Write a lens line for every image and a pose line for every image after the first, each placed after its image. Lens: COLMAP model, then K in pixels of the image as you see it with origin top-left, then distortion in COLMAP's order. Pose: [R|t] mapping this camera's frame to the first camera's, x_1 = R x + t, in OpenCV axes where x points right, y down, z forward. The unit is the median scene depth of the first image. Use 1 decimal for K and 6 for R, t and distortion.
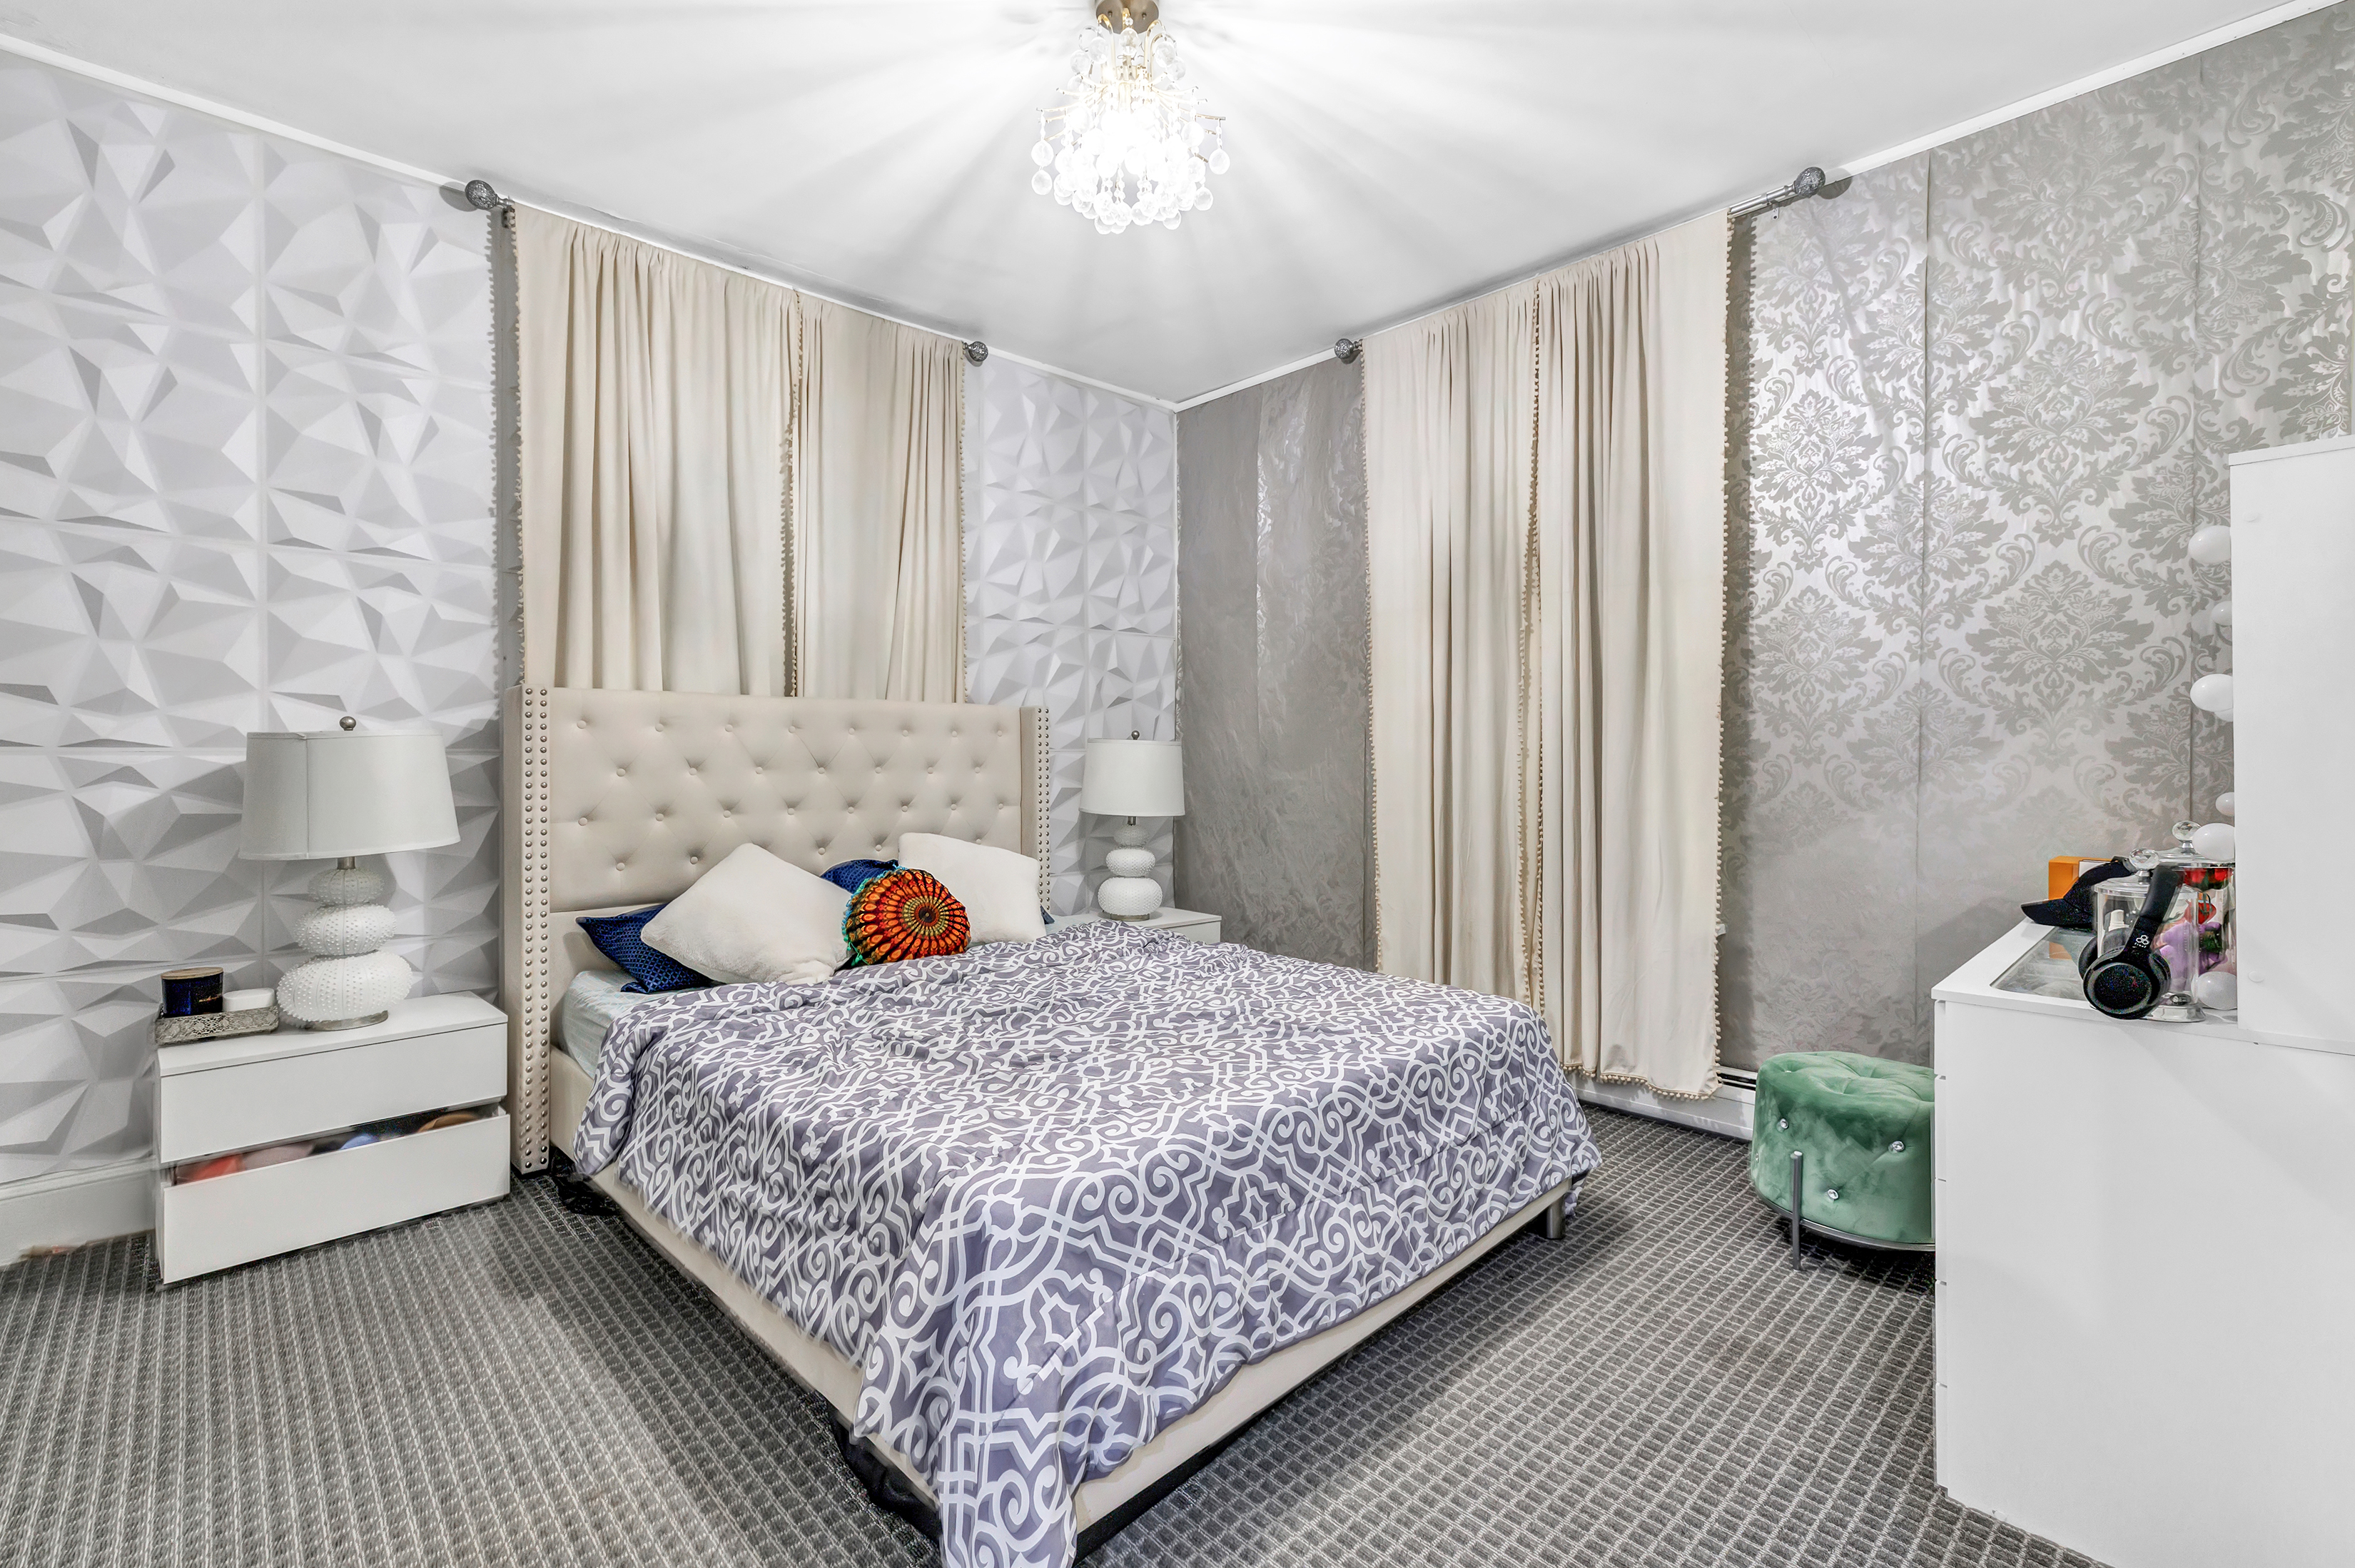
lens RADIAL K [[1032.6, 0, 1183.7], [0, 1032.6, 784.7], [0, 0, 1]] dist [0.000645, 0.000737]
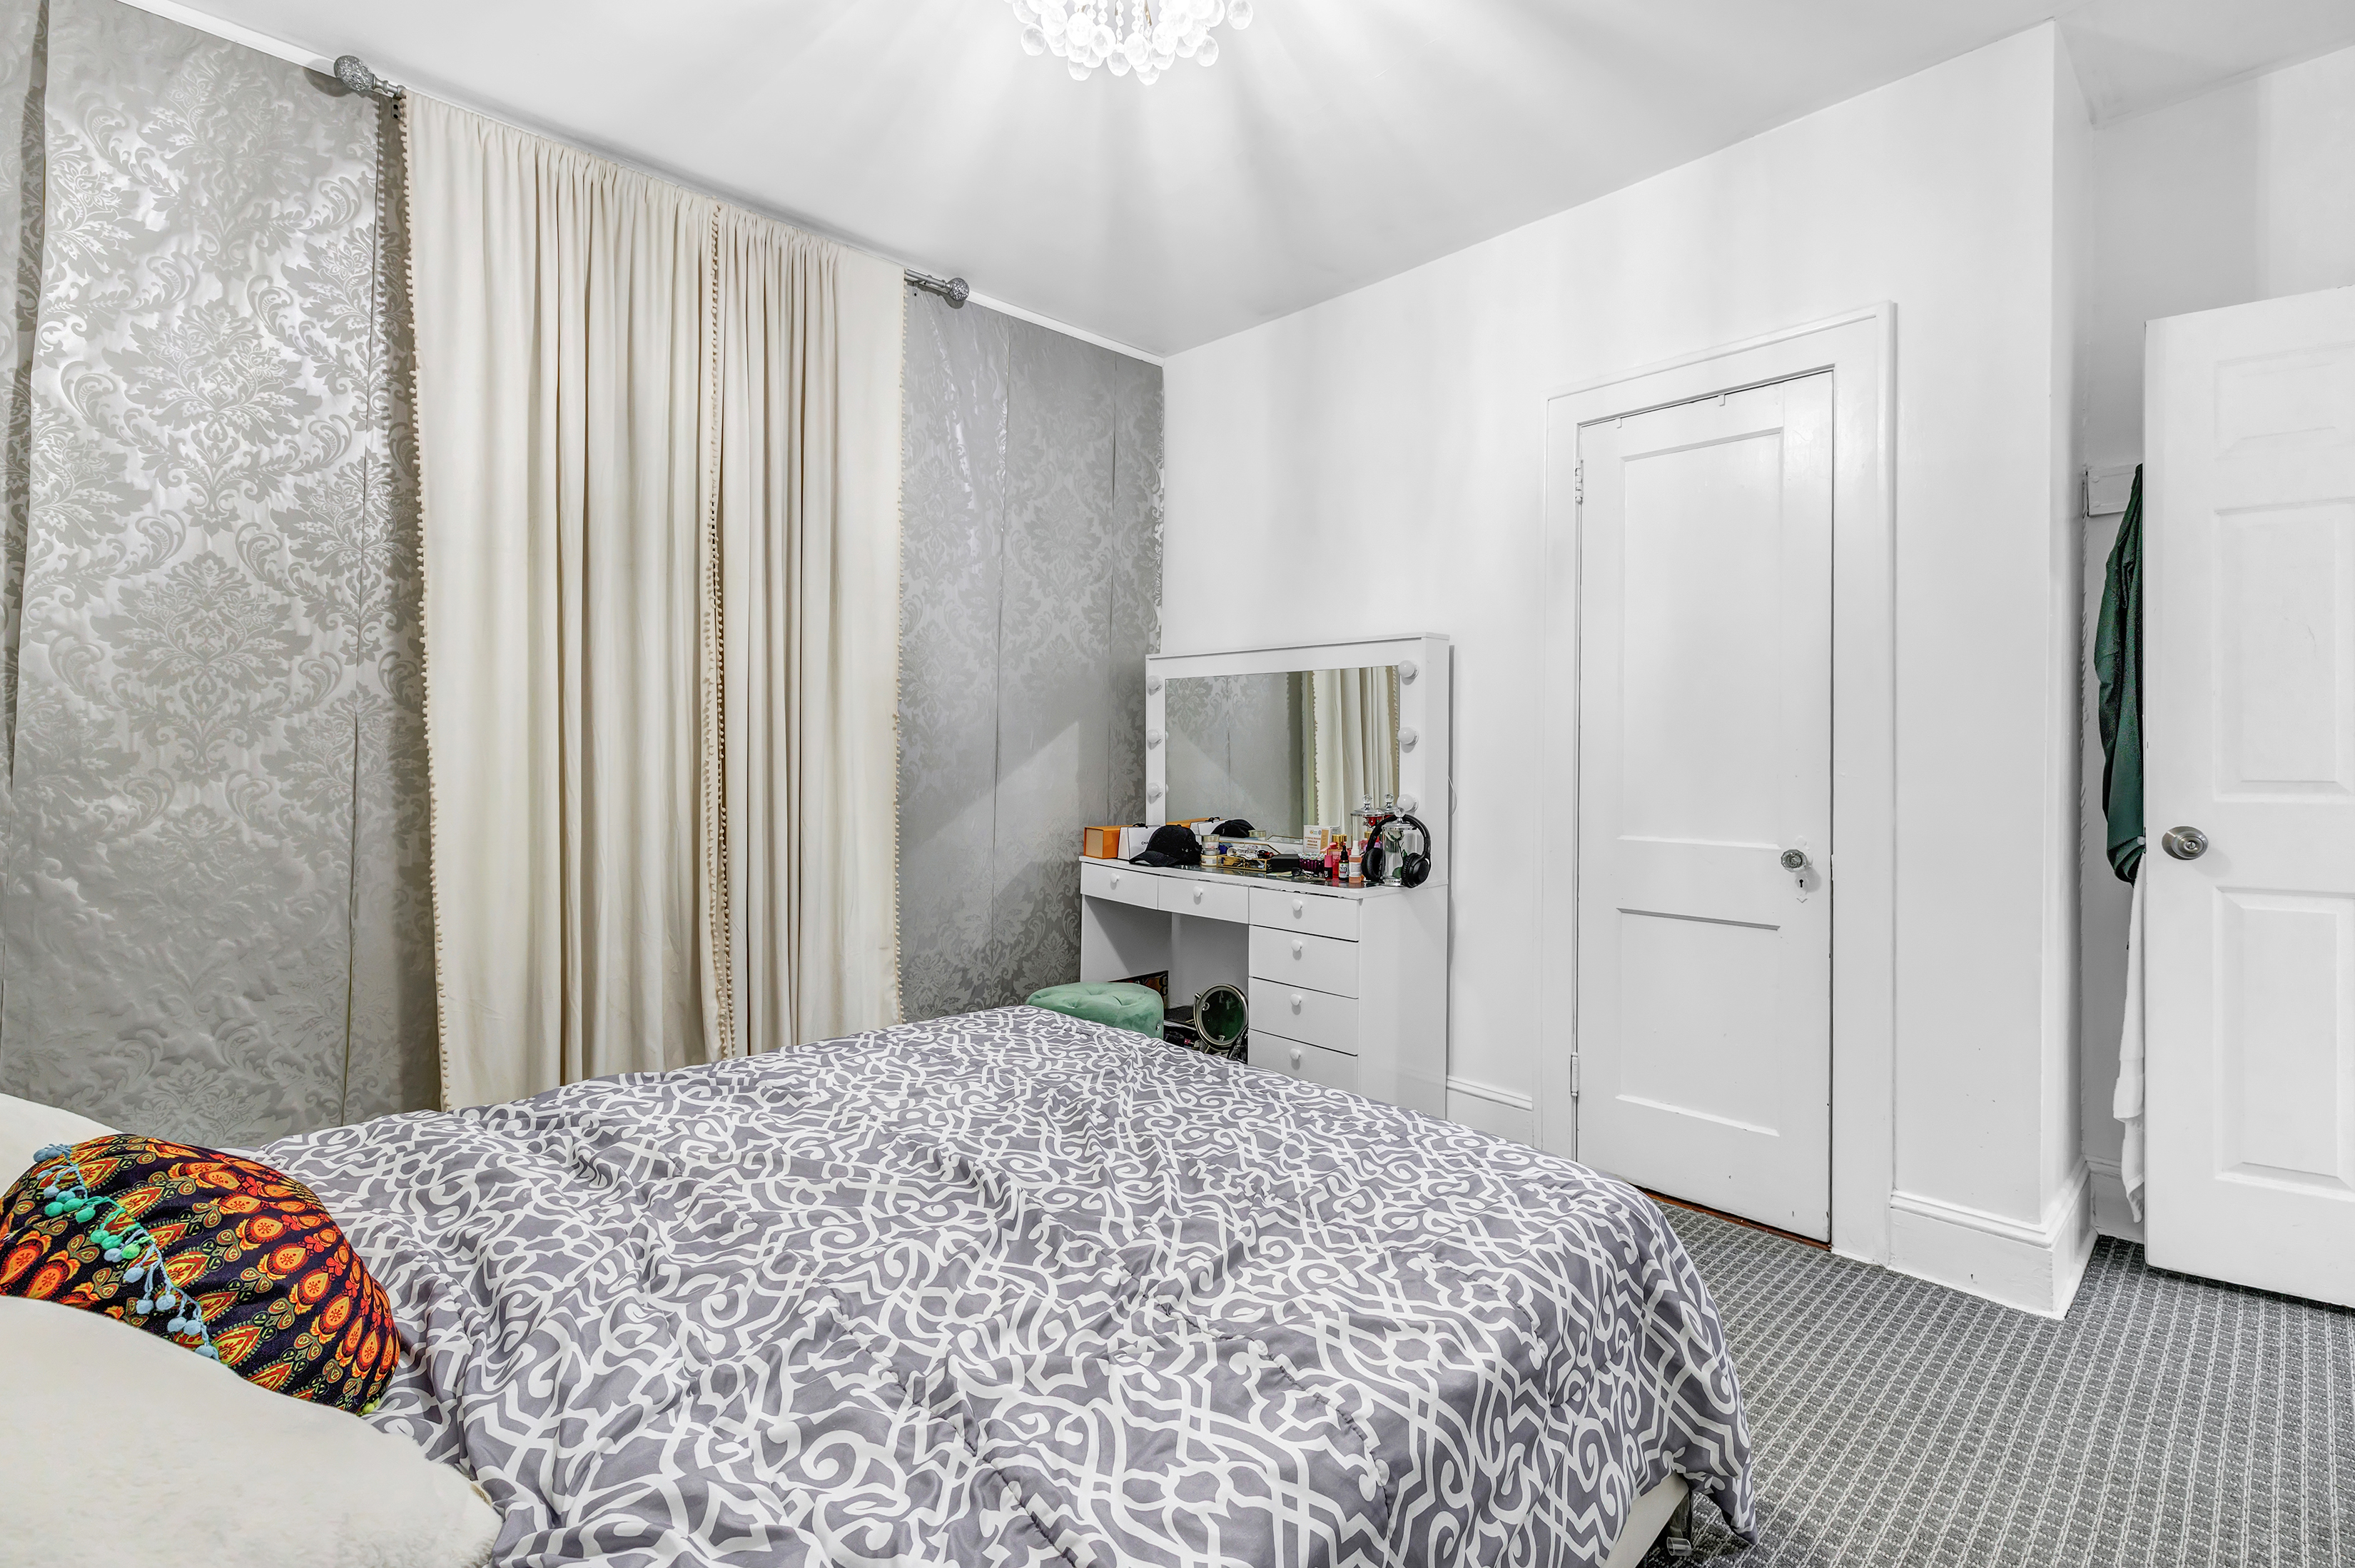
lens RADIAL K [[1032.6, 0, 1183.7], [0, 1032.6, 784.7], [0, 0, 1]] dist [0.000645, 0.000737]
pose [[0.017363, -0.019544, 0.999658, -0.611053], [0.028751, 0.999405, 0.019040, -0.016269], [-0.999436, 0.028411, 0.017914, 0.724665]]
